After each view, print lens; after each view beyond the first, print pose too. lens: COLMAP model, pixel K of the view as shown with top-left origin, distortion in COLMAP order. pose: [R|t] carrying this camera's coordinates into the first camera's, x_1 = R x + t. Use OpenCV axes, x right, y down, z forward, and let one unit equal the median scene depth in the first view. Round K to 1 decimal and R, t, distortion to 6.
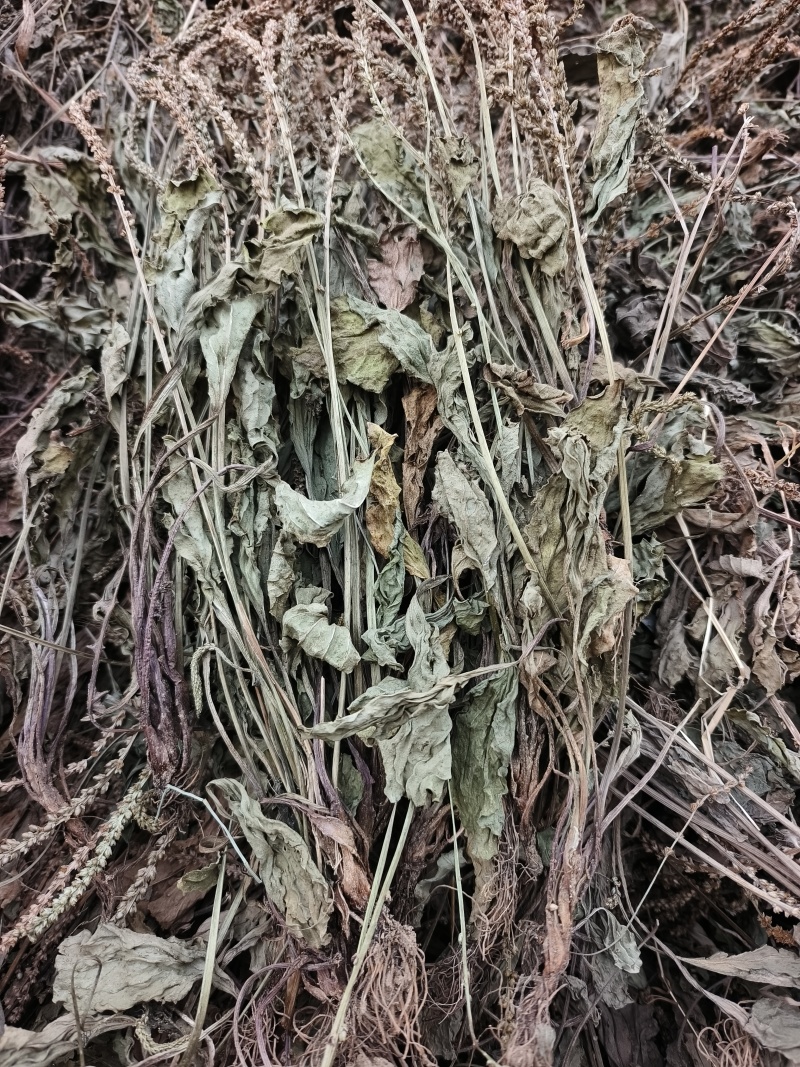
lens RADIAL K [[716.1, 0, 379.9], [0, 716.1, 483.4], [0, 0, 1]] dist [-0.052846, -0.005604]
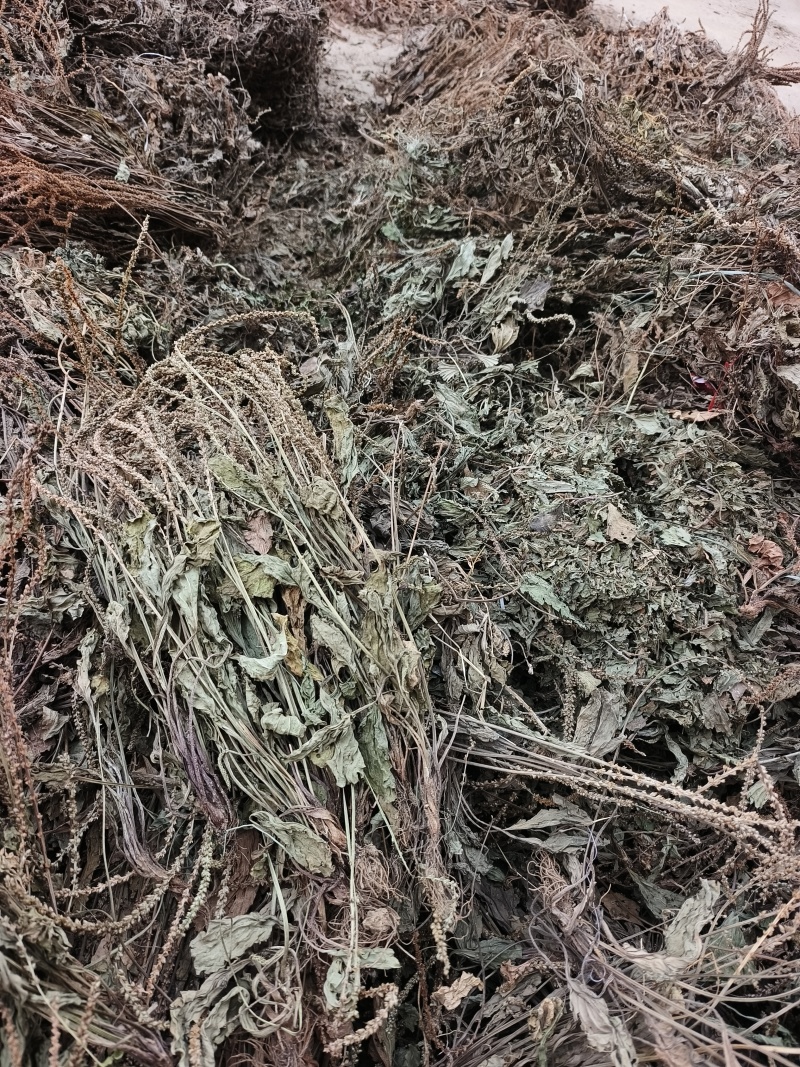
lens RADIAL K [[716.1, 0, 400.8], [0, 716.1, 534.9], [0, 0, 1]] dist [-0.052846, -0.005604]
pose [[0.905931, -0.256200, 0.337120, -0.299321], [0.301447, 0.949359, -0.088586, -0.008539], [-0.297352, 0.181876, 0.937285, -0.984726]]
